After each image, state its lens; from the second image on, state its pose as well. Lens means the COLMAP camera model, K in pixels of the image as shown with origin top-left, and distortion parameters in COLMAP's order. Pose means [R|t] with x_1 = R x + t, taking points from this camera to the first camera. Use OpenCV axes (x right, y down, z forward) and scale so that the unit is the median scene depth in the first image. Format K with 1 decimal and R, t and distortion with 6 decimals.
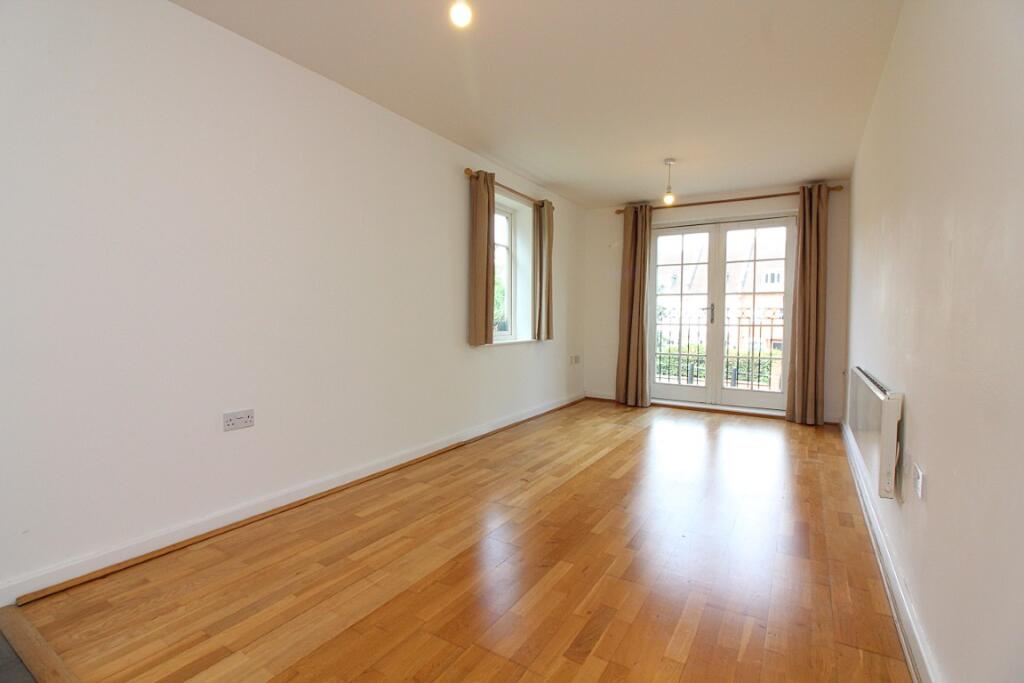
lens RADIAL K [[469.0, 0, 504.0], [0, 469.0, 341.8], [0, 0, 1]] dist [0.017058, -0.000608]
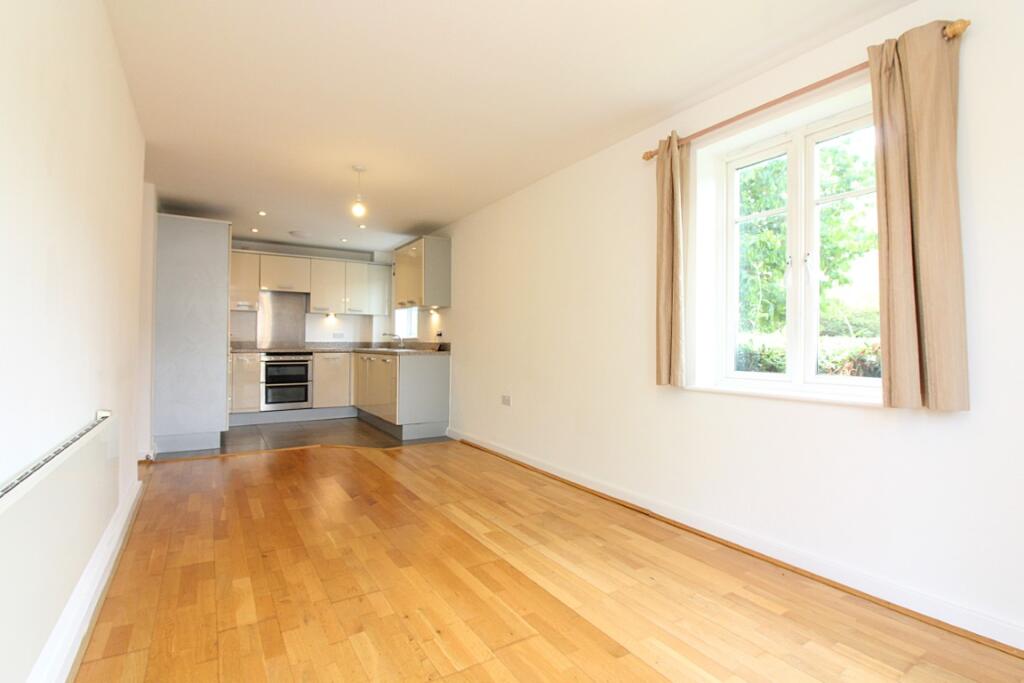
lens RADIAL K [[469.0, 0, 510.2], [0, 469.0, 342.4], [0, 0, 1]] dist [0.017058, -0.000608]
pose [[-0.412344, -0.015574, -0.910895, 0.858726], [-0.060067, 0.998143, 0.010125, -0.062297], [0.909046, 0.058890, -0.412514, 1.354237]]
